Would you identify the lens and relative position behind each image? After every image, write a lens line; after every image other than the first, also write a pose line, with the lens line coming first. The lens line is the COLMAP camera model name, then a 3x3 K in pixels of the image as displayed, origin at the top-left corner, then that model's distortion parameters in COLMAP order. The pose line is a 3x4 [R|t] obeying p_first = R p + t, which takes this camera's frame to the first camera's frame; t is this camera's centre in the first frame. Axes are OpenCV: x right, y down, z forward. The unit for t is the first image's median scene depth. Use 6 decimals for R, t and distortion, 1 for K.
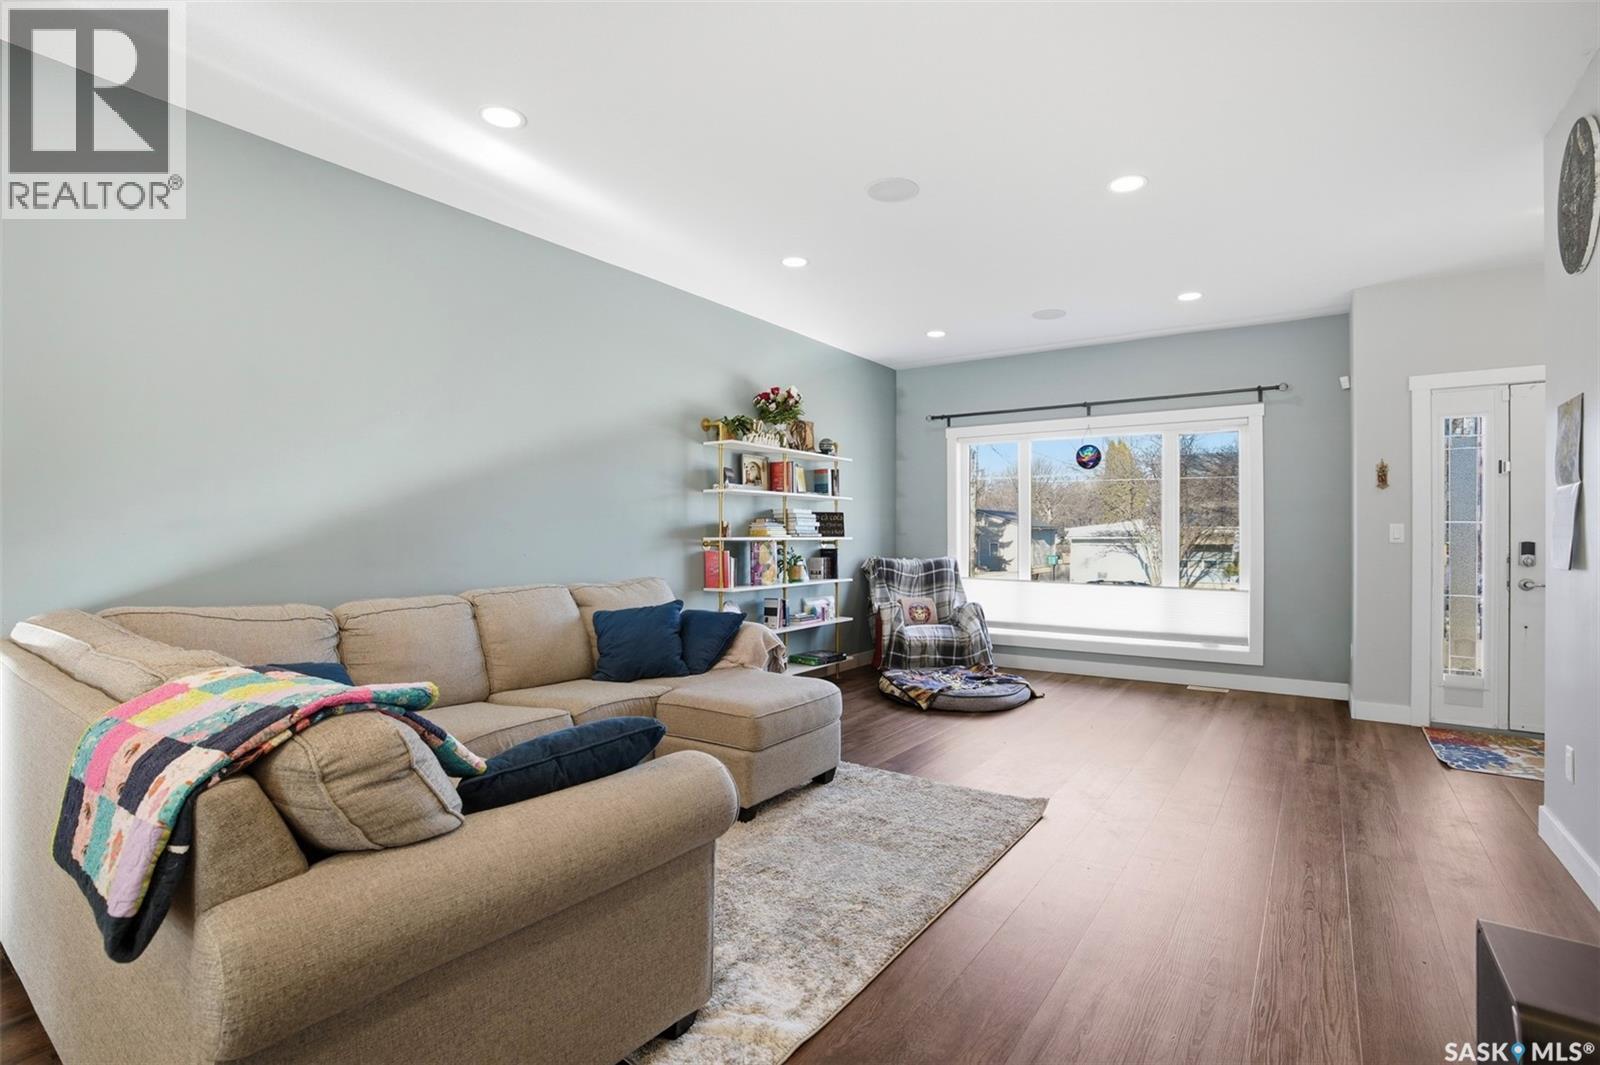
lens RADIAL K [[747.0, 0, 804.6], [0, 747.0, 530.1], [0, 0, 1]] dist [-0.047943, 0.003638]
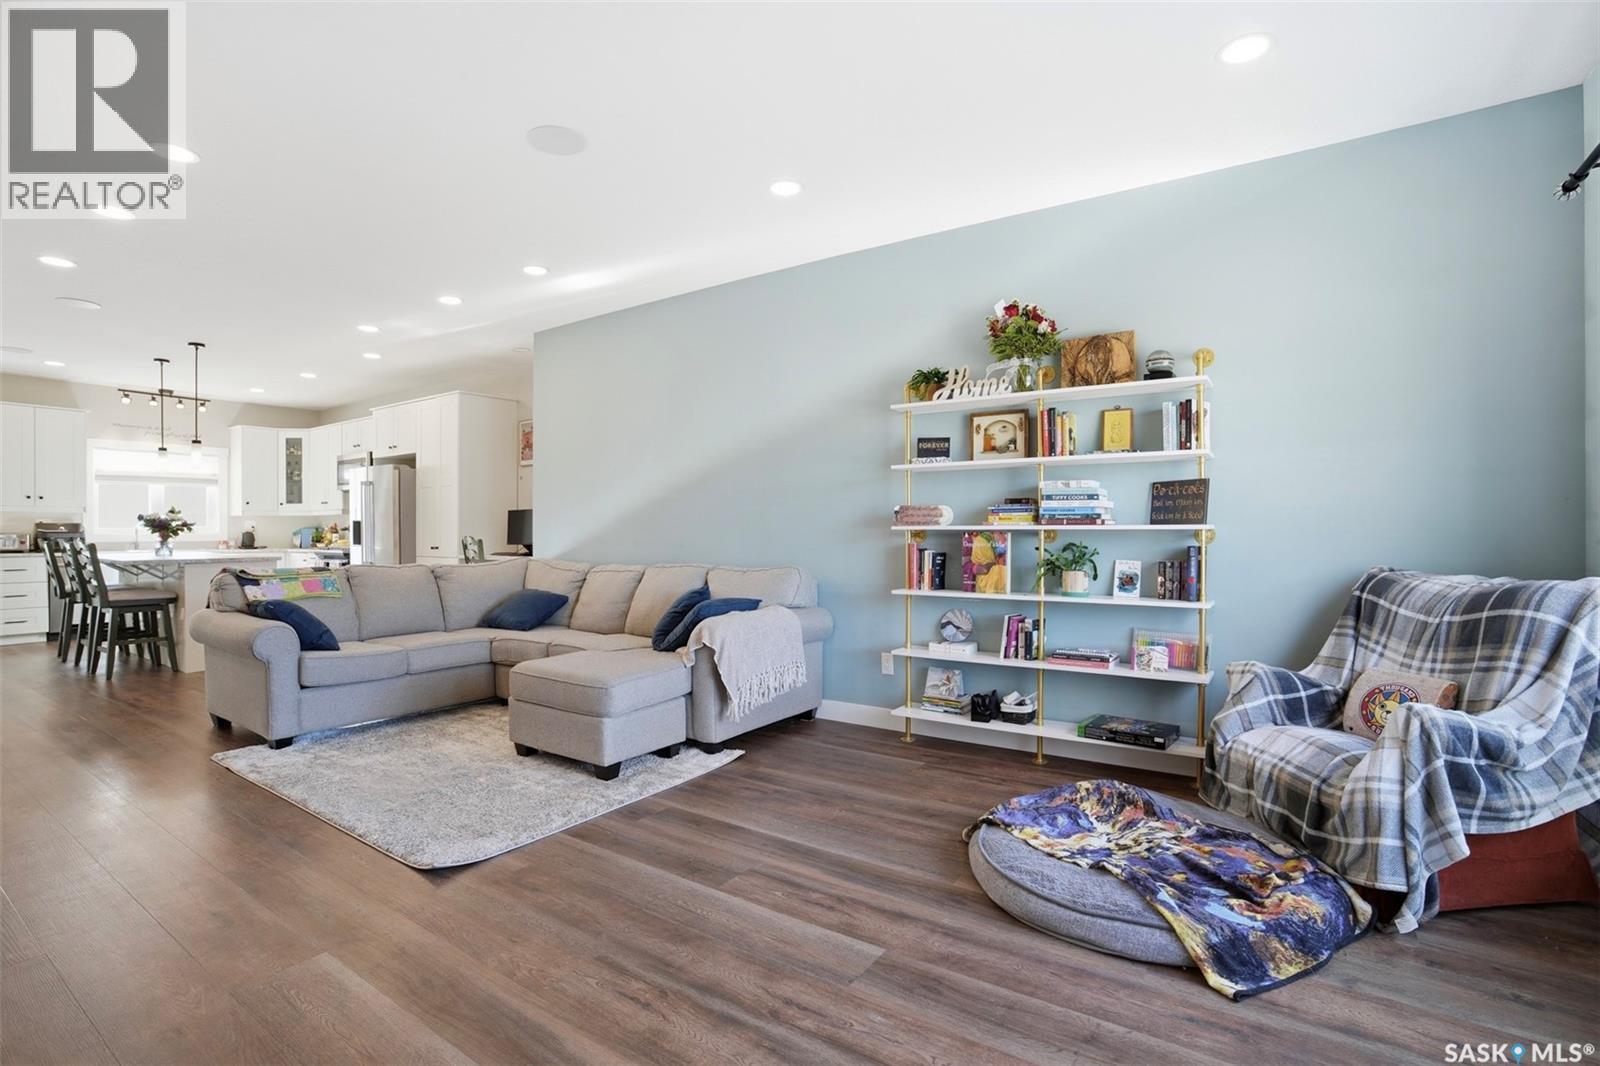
lens RADIAL K [[747.0, 0, 812.8], [0, 747.0, 529.7], [0, 0, 1]] dist [-0.047943, 0.003638]
pose [[0.029350, 0.004093, -0.999561, 0.600999], [0.011341, 0.999926, 0.004428, 0.007824], [0.999505, -0.011466, 0.029301, 0.745831]]
